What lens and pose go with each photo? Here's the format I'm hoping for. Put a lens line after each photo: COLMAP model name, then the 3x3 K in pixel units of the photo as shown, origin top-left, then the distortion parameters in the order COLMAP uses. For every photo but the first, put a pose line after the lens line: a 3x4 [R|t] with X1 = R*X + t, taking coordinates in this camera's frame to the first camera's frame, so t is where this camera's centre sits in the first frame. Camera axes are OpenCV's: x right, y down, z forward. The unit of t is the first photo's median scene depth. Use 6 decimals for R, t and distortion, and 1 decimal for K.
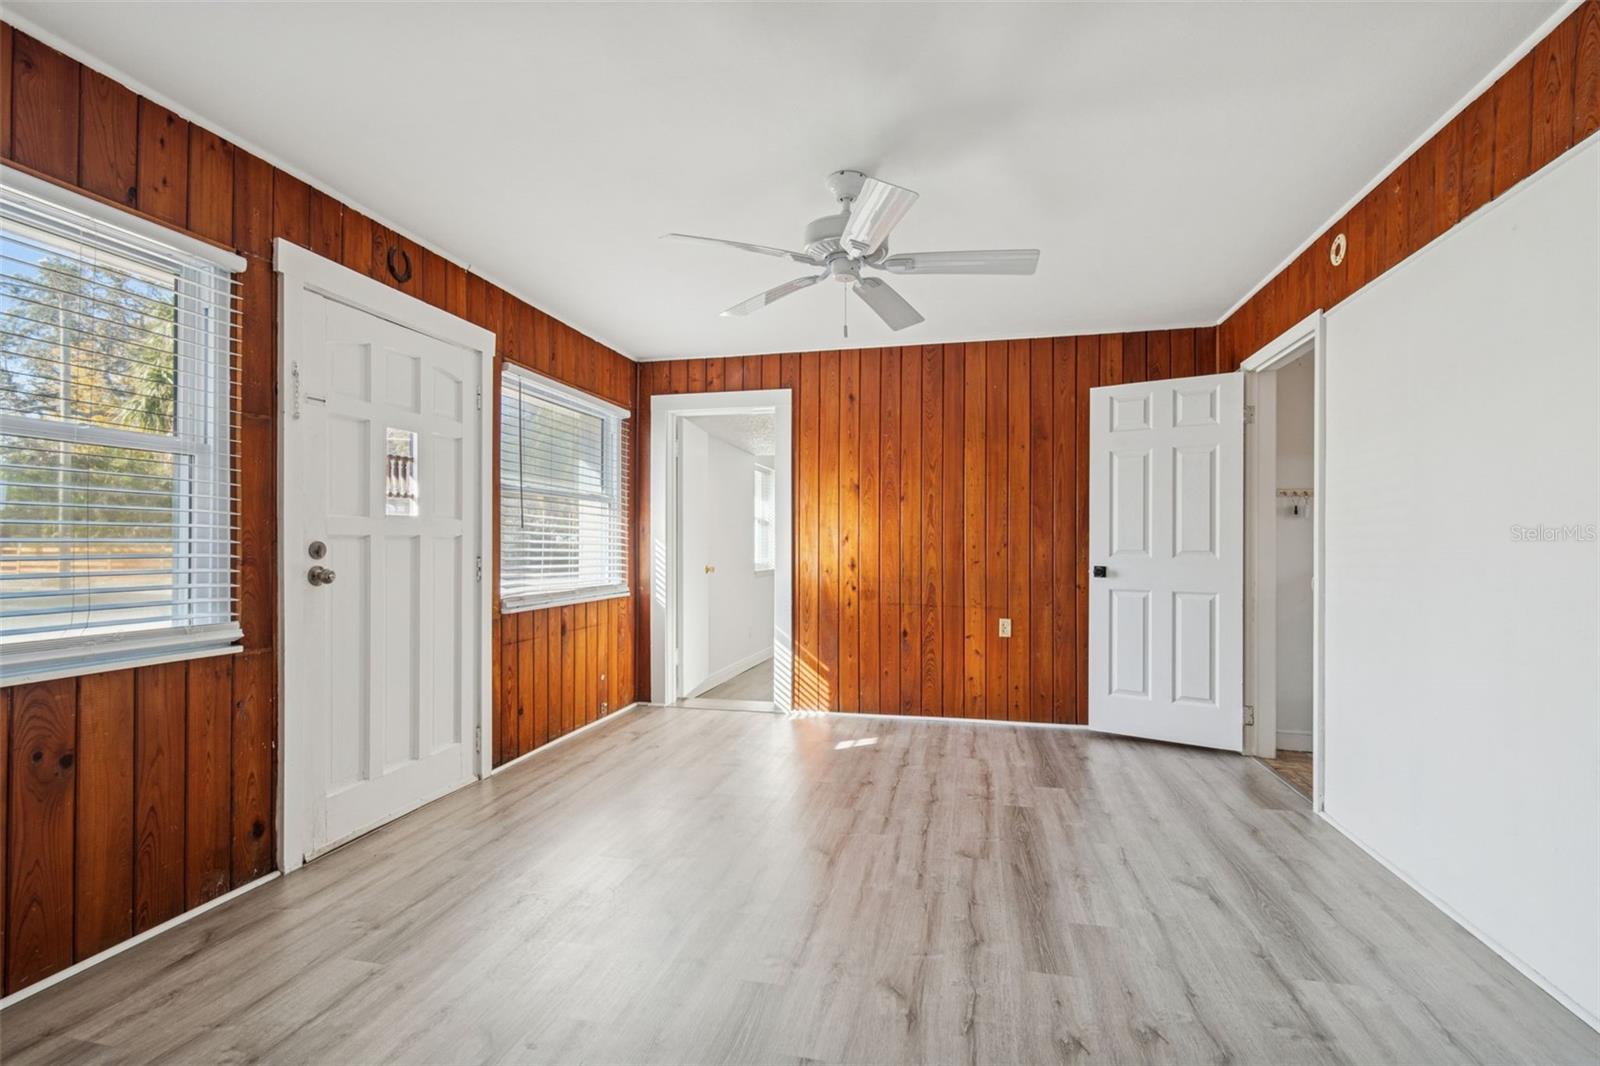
lens RADIAL K [[717.6, 0, 809.2], [0, 717.6, 542.7], [0, 0, 1]] dist [-0.001933, -0.000226]
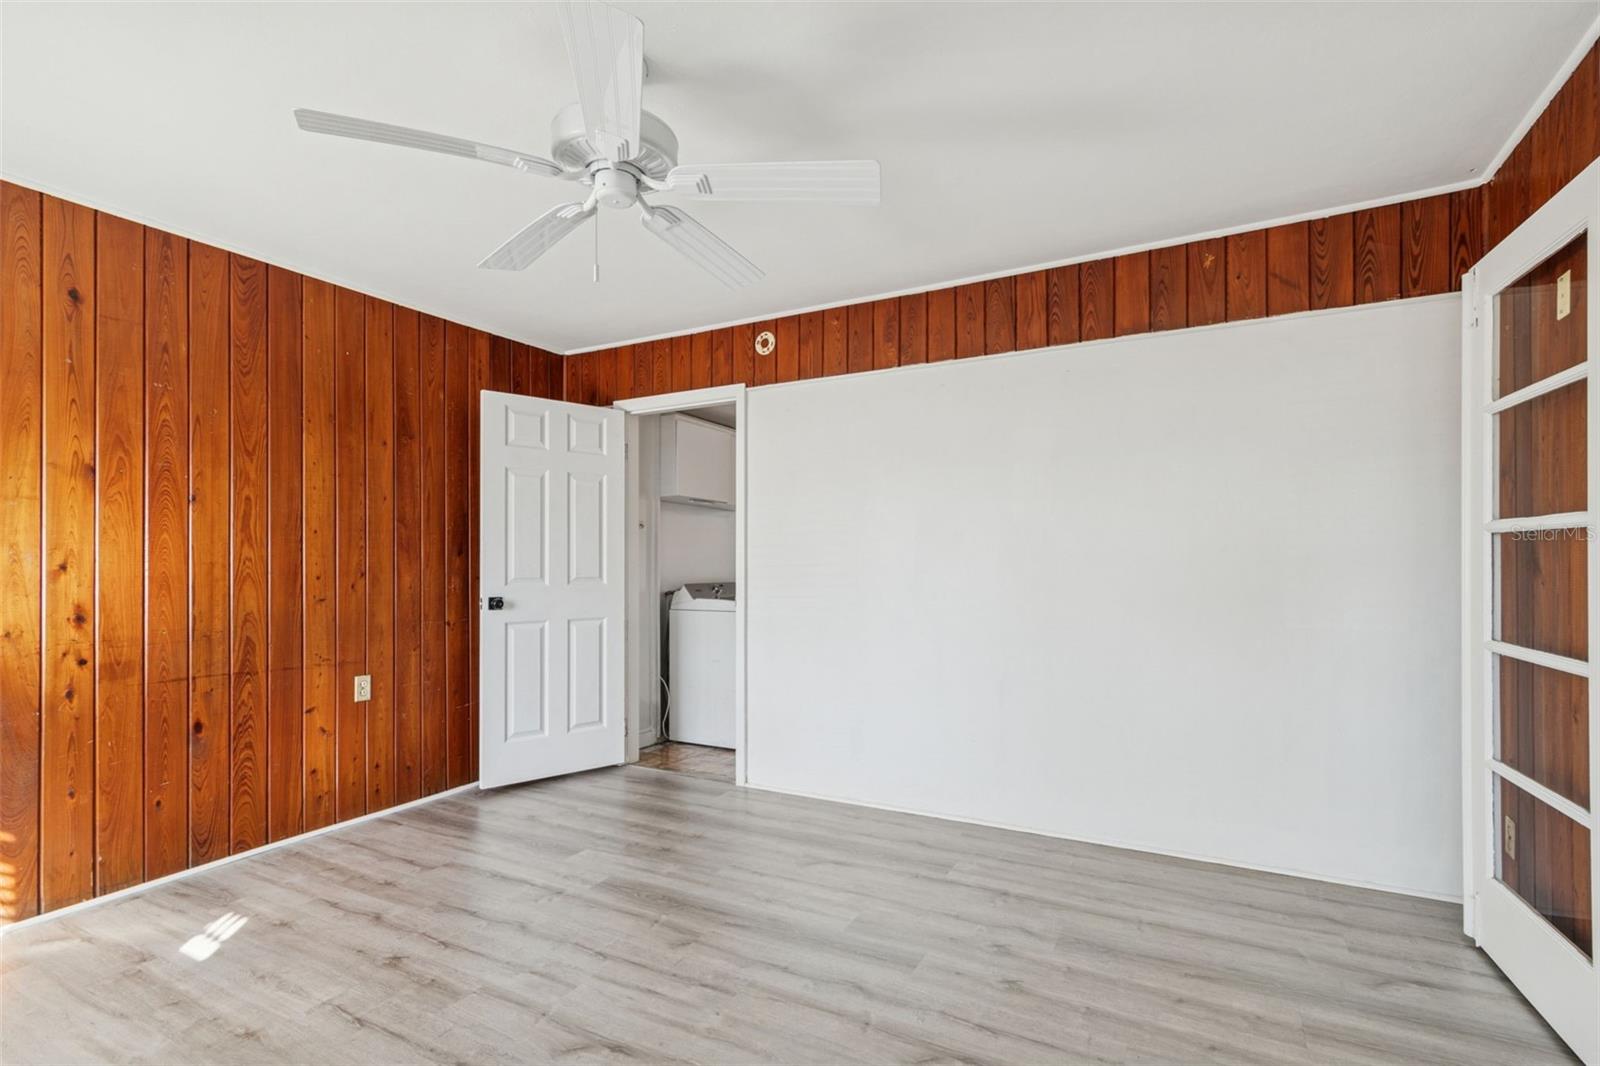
lens RADIAL K [[748.8, 0, 820.8], [0, 748.8, 558.8], [0, 0, 1]] dist [0.002601, 0.000323]
pose [[0.250813, 0.001140, 0.968035, -0.377843], [0.001777, 0.999997, -0.001638, -0.011582], [-0.968034, 0.002131, 0.250810, 0.390171]]
